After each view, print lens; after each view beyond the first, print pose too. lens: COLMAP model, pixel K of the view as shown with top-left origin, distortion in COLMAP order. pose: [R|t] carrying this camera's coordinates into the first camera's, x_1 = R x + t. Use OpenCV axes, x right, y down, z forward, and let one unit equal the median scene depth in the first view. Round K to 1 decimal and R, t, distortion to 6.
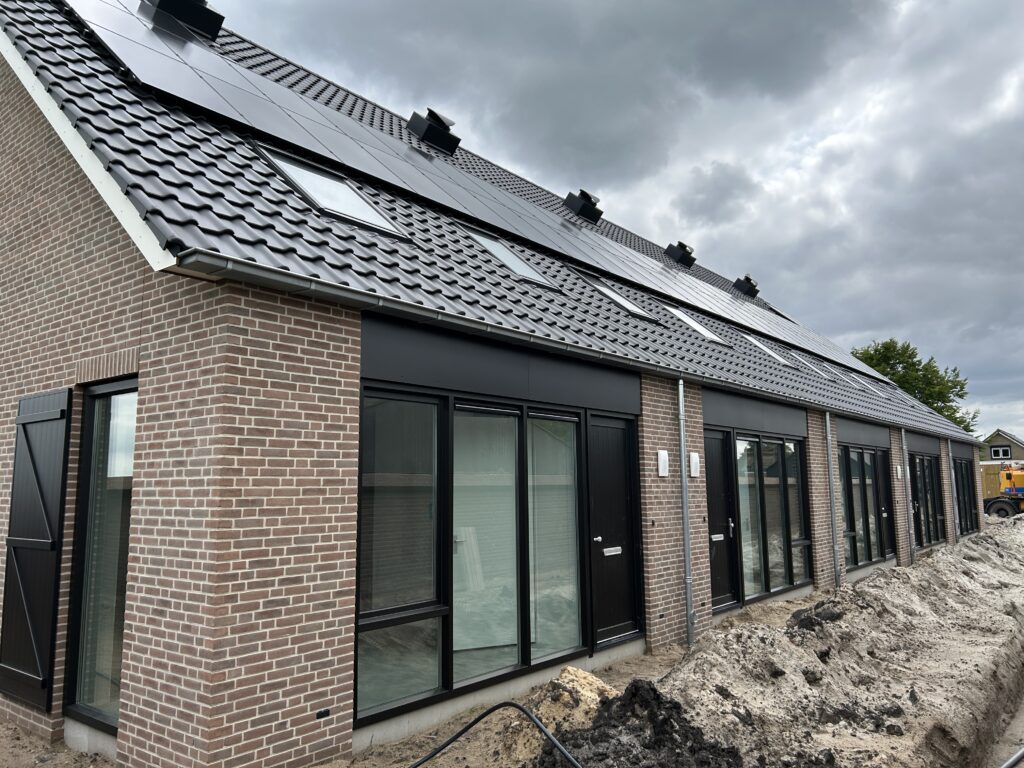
lens RADIAL K [[776.9, 0, 512.0], [0, 776.9, 384.0], [0, 0, 1]] dist [0.044071, -0.003180]
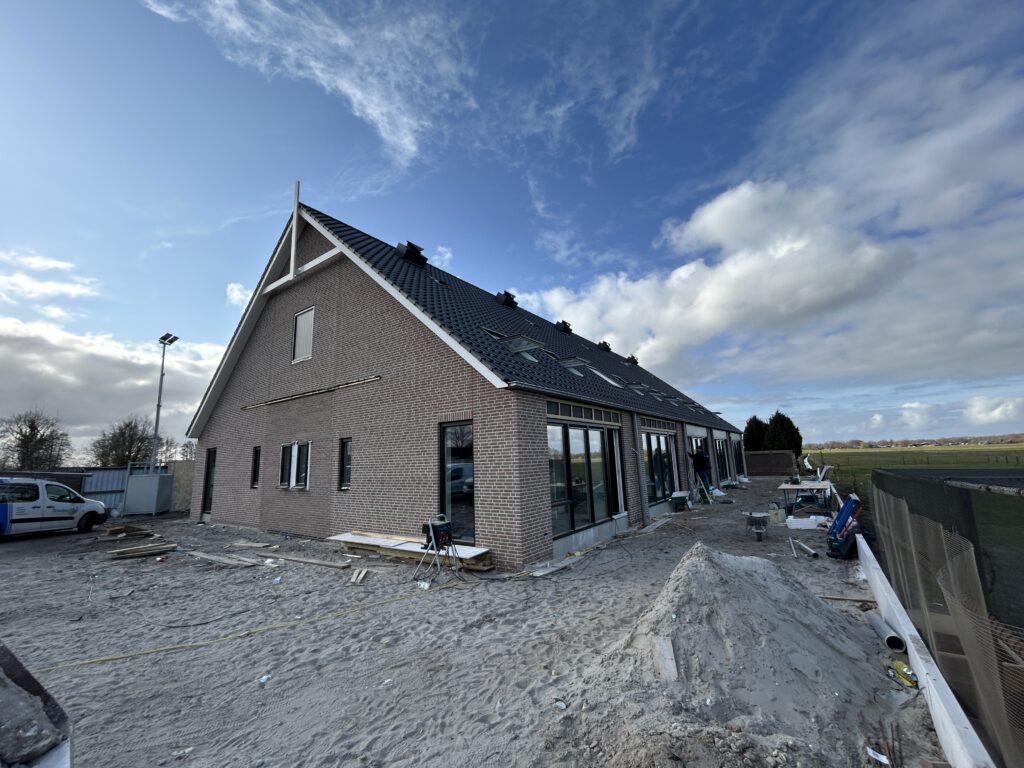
lens RADIAL K [[414.0, 0, 512.0], [0, 414.0, 384.0], [0, 0, 1]] dist [0.000586, 0.000105]
pose [[0.998591, -0.015995, 0.050588, 0.070688], [0.018440, 0.998665, -0.048242, 0.011650], [-0.049749, 0.049107, 0.997554, 0.091029]]
